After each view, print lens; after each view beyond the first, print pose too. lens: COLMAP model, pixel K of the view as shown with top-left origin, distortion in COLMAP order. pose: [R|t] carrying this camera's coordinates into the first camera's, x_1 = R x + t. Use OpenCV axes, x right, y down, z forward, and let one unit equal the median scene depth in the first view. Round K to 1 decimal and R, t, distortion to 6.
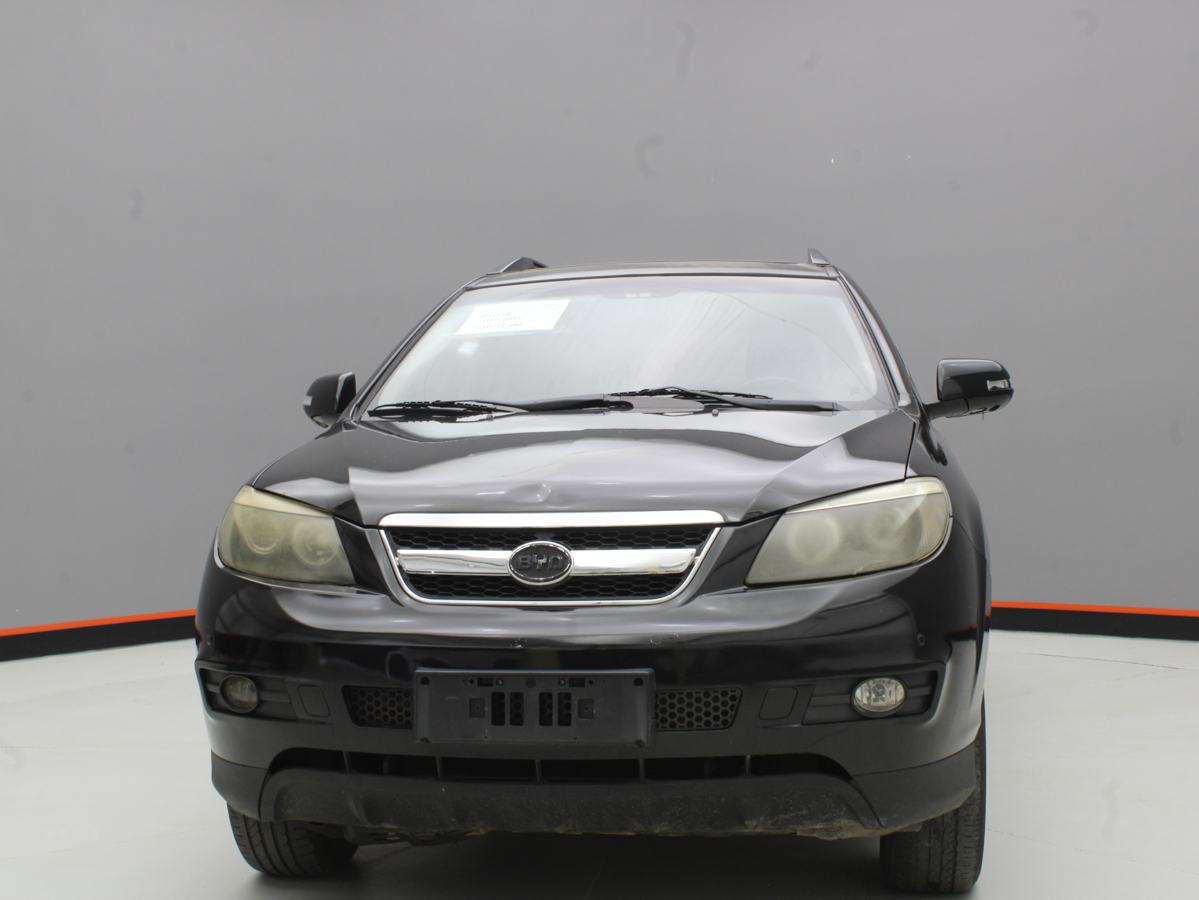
lens RADIAL K [[1725.4, 0, 599.5], [0, 1725.4, 450.0], [0, 0, 1]] dist [-0.103285, 0.009121]
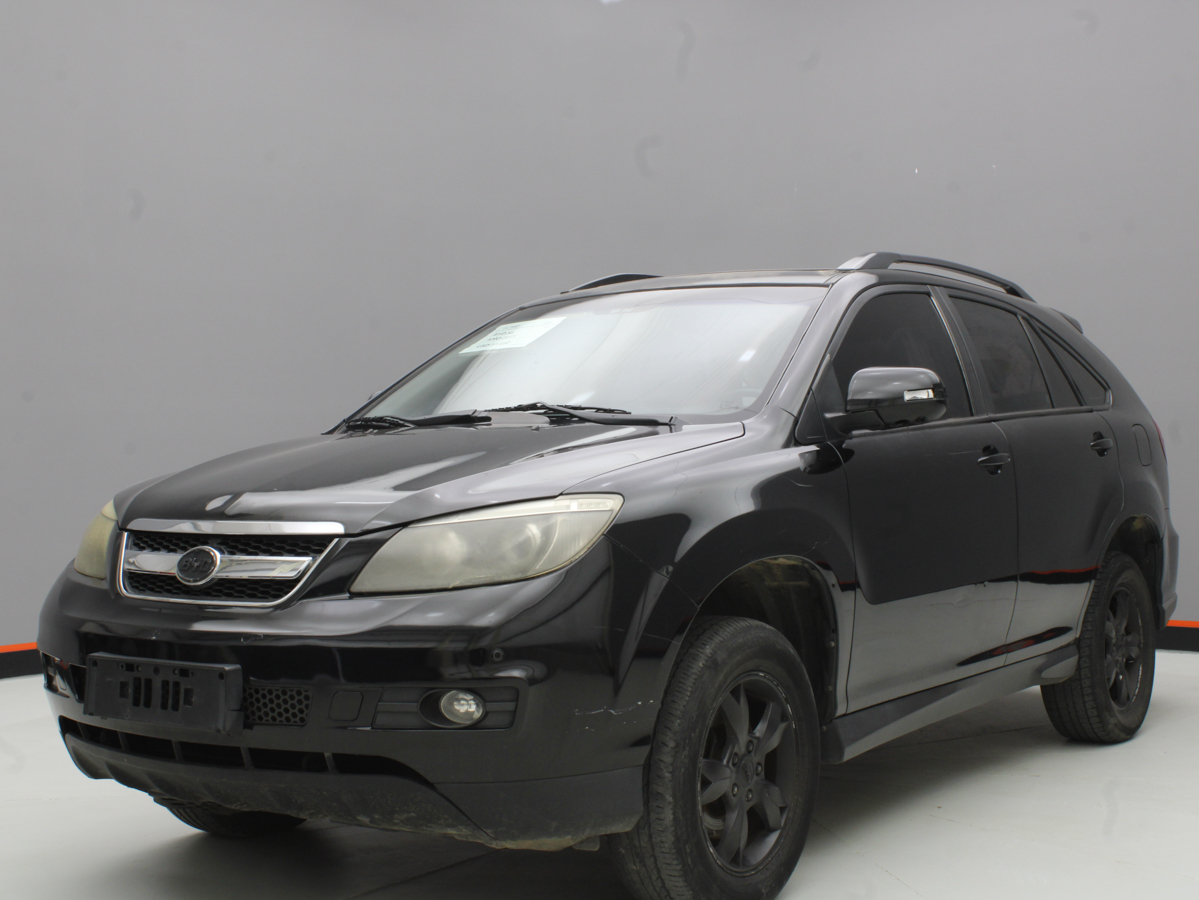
lens RADIAL K [[1725.4, 0, 599.5], [0, 1725.4, 450.0], [0, 0, 1]] dist [-0.103285, 0.009121]
pose [[0.891725, 0.002980, -0.452568, 0.700050], [-0.003952, 0.999991, -0.001201, -0.008988], [0.452561, 0.002860, 0.891729, 0.125957]]
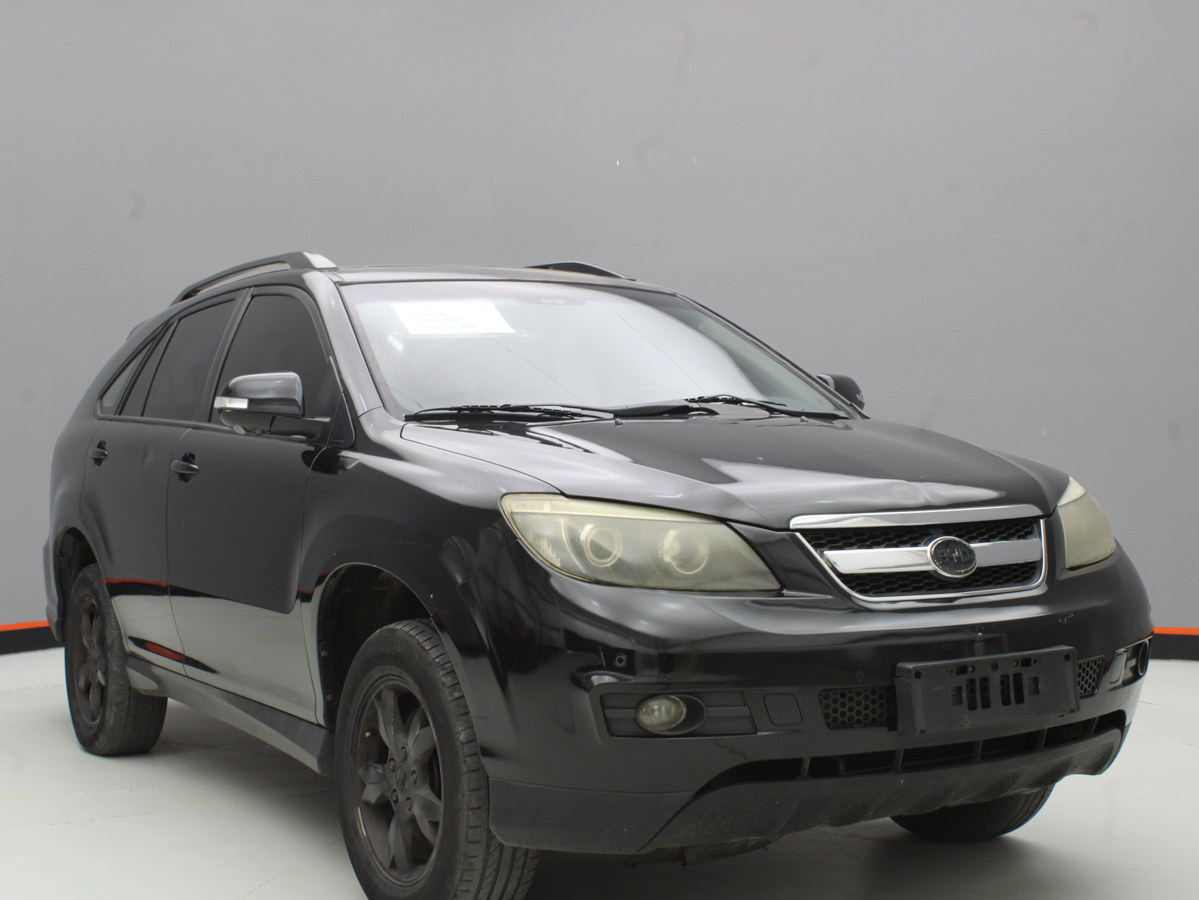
lens RADIAL K [[1777.8, 0, 599.5], [0, 1777.8, 450.0], [0, 0, 1]] dist [-0.104366, 0.028579]
pose [[0.770403, -0.000179, 0.637557, -0.893631], [0.010289, 0.999873, -0.012152, 0.011023], [-0.637474, 0.015922, 0.770307, 0.298686]]
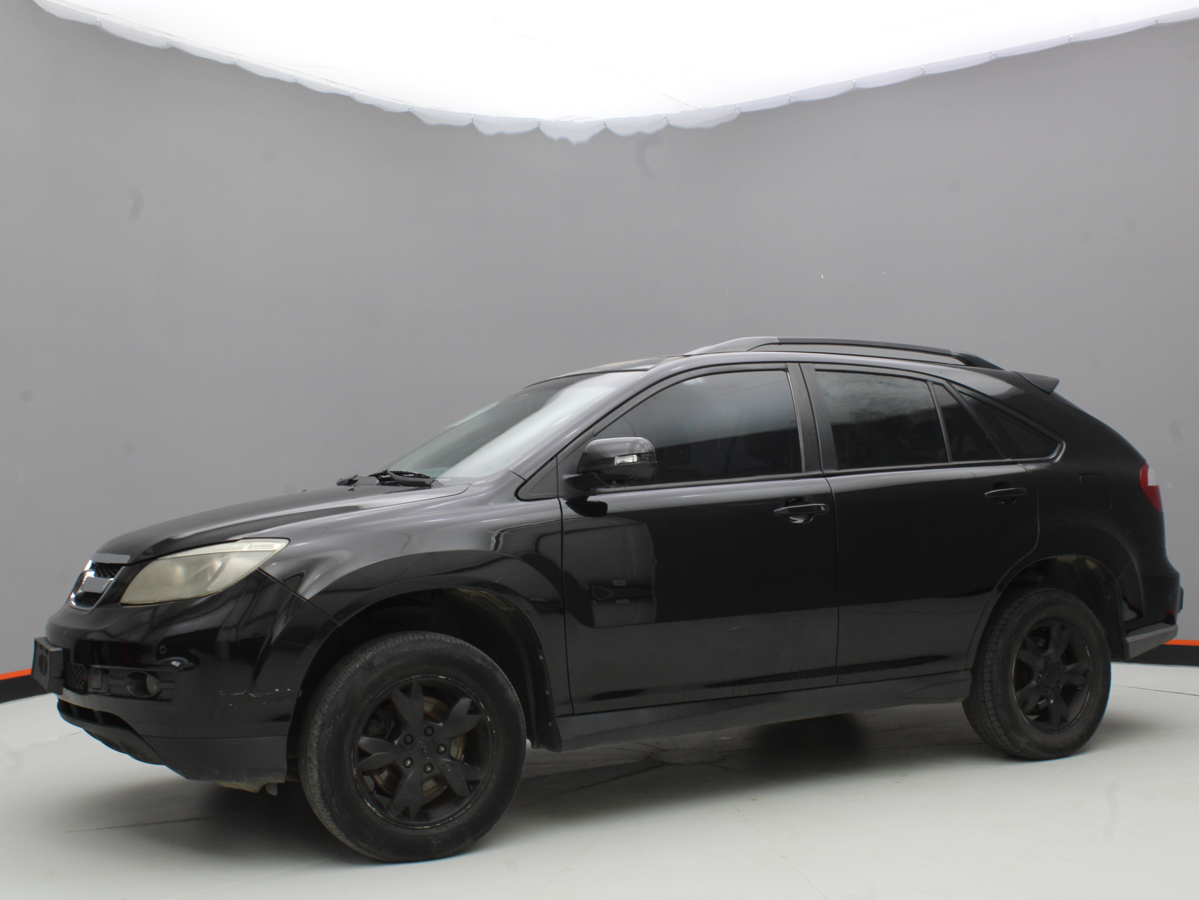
lens RADIAL K [[1419.4, 0, 599.5], [0, 1419.4, 450.0], [0, 0, 1]] dist [-0.122862, 0.012629]
pose [[0.612213, -0.022880, -0.790362, 1.365265], [0.002930, 0.999640, -0.026669, -0.026776], [0.790688, 0.014011, 0.612060, 0.563332]]
